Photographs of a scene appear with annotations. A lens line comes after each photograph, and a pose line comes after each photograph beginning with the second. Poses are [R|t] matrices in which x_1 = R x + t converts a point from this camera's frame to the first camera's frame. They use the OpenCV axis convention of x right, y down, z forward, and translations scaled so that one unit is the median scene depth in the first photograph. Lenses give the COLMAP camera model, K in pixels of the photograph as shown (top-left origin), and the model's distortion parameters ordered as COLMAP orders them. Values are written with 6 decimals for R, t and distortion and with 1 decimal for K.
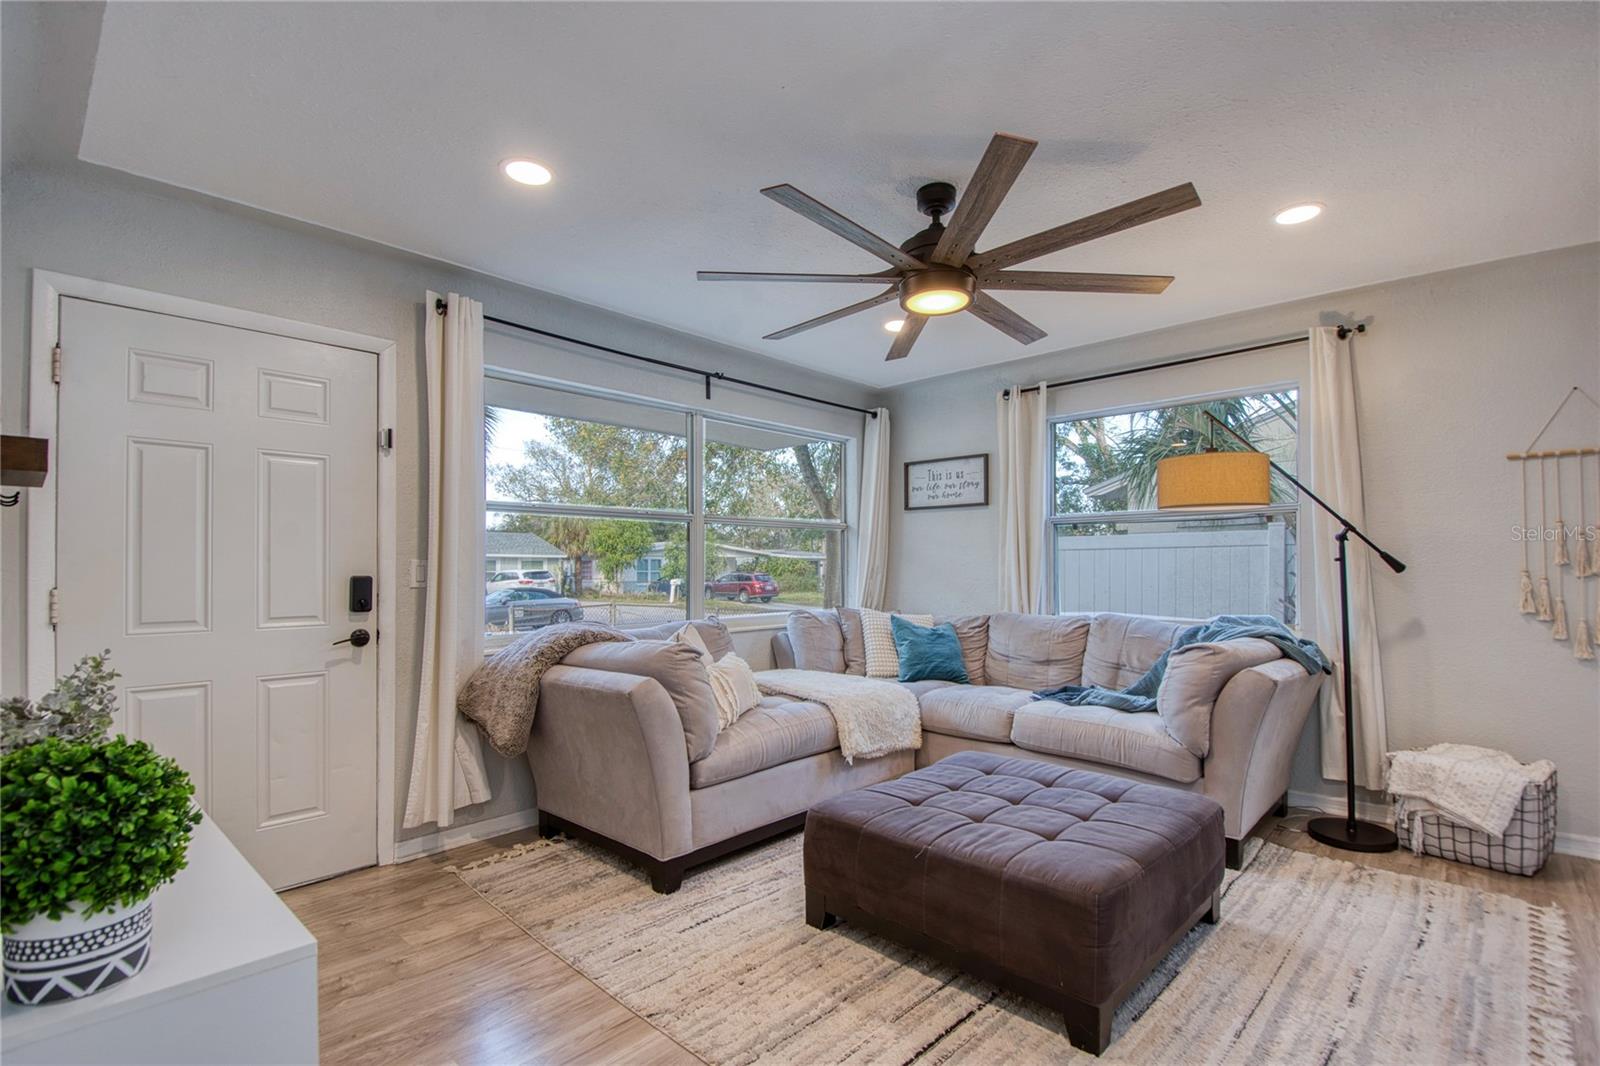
lens RADIAL K [[769.2, 0, 835.0], [0, 769.2, 575.6], [0, 0, 1]] dist [0.018883, -0.023153]
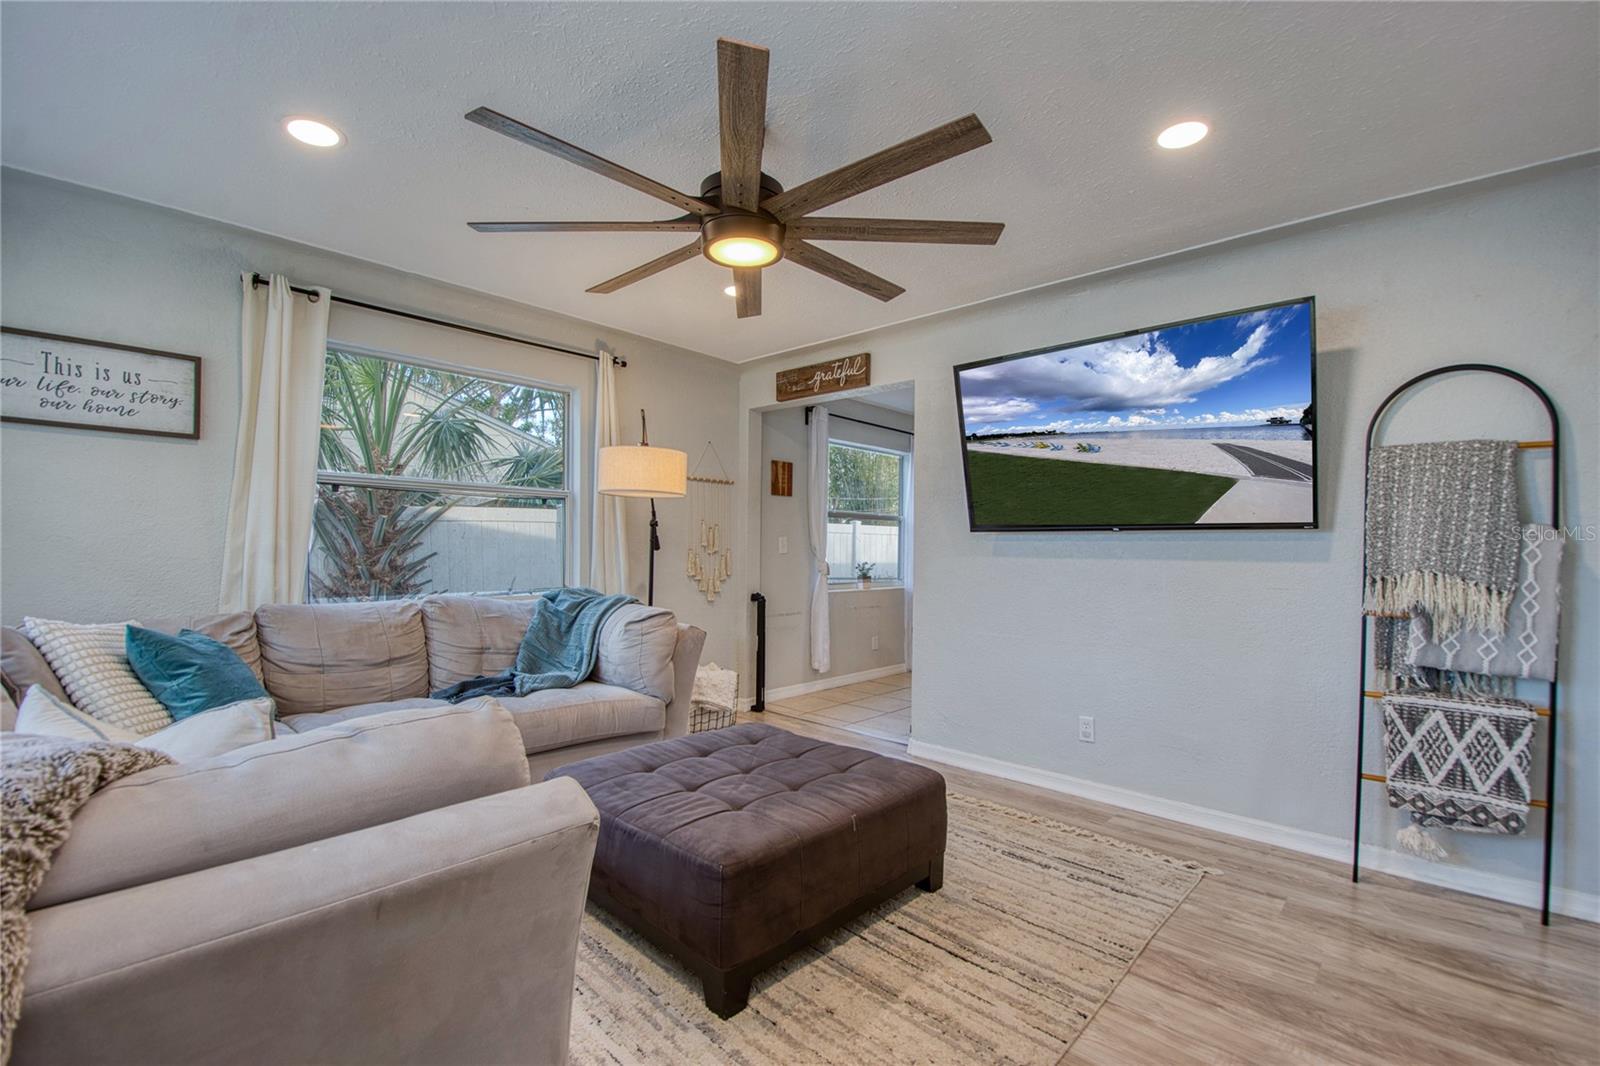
lens RADIAL K [[707.6, 0, 810.1], [0, 707.6, 561.1], [0, 0, 1]] dist [0.002516, -0.015378]
pose [[-0.012238, -0.013054, 0.999840, -0.584714], [-0.001952, 0.999913, 0.013032, 0.000379], [-0.999923, -0.001793, -0.012263, 0.763414]]
